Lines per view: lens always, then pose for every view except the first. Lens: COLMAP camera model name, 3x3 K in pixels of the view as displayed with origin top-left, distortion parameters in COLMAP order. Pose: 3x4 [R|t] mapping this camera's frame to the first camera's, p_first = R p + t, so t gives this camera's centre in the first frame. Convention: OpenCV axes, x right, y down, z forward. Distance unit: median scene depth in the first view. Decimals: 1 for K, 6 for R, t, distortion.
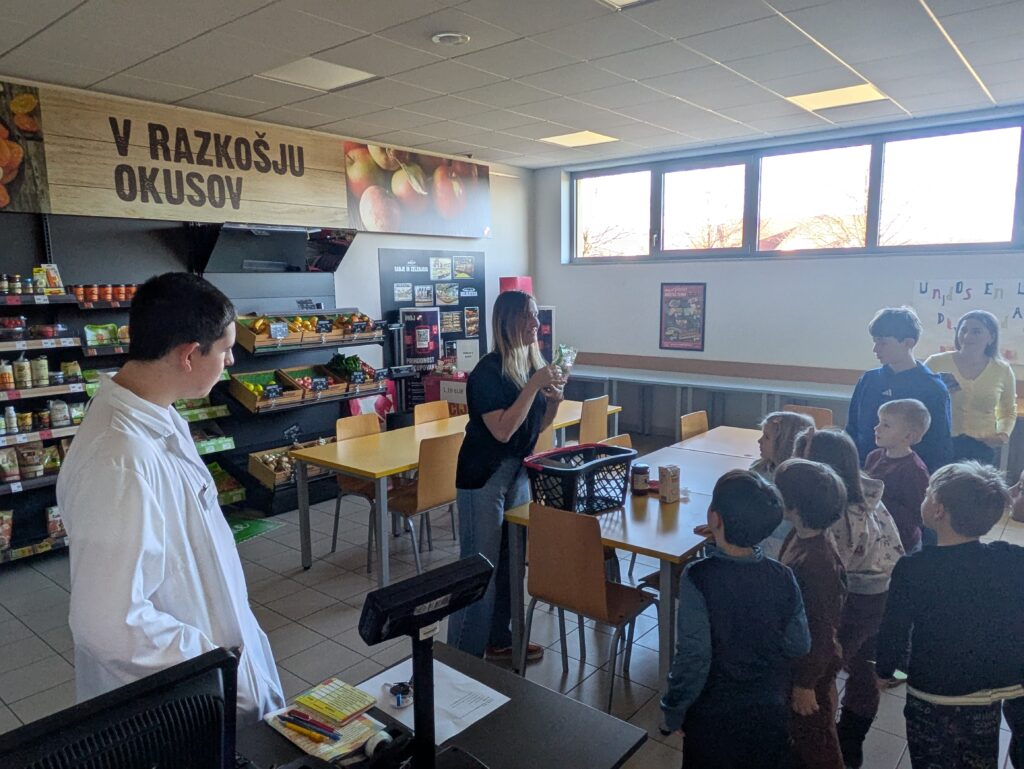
lens RADIAL K [[729.4, 0, 512.0], [0, 729.4, 384.5], [0, 0, 1]] dist [0.008245, -0.037395]
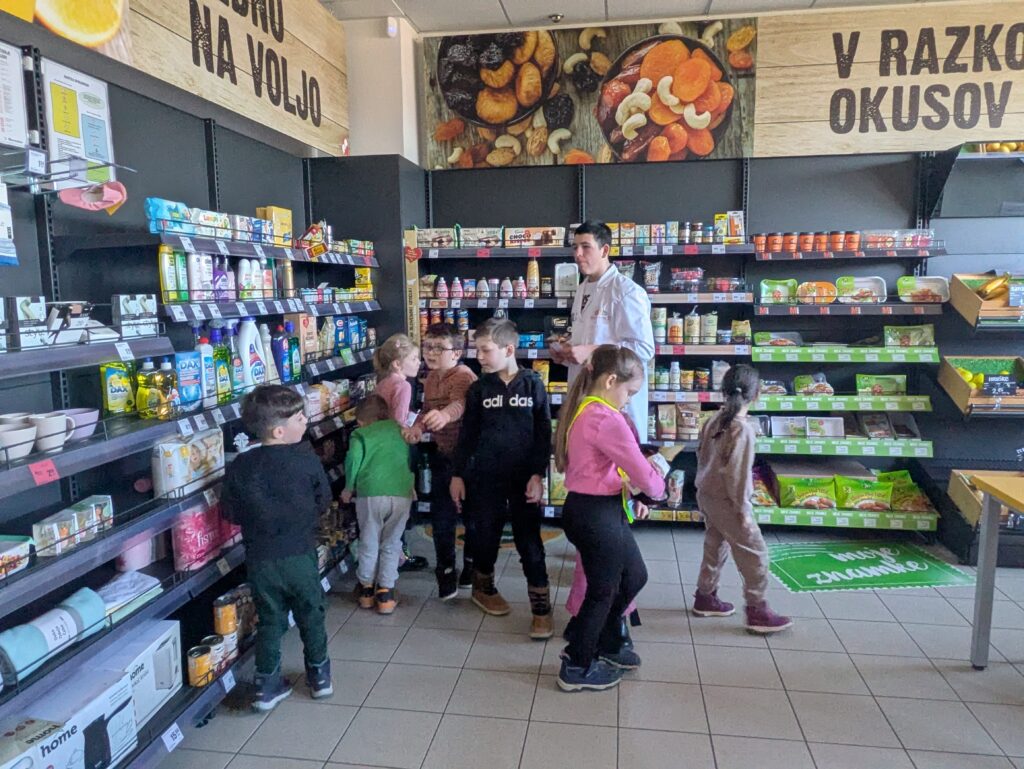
lens RADIAL K [[708.3, 0, 512.0], [0, 708.3, 384.5], [0, 0, 1]] dist [-0.001314, -0.010027]
pose [[0.514119, 0.126014, -0.848412, -0.006239], [-0.119232, 0.990045, 0.074799, 0.014537], [0.849391, 0.062703, 0.524026, 0.304376]]
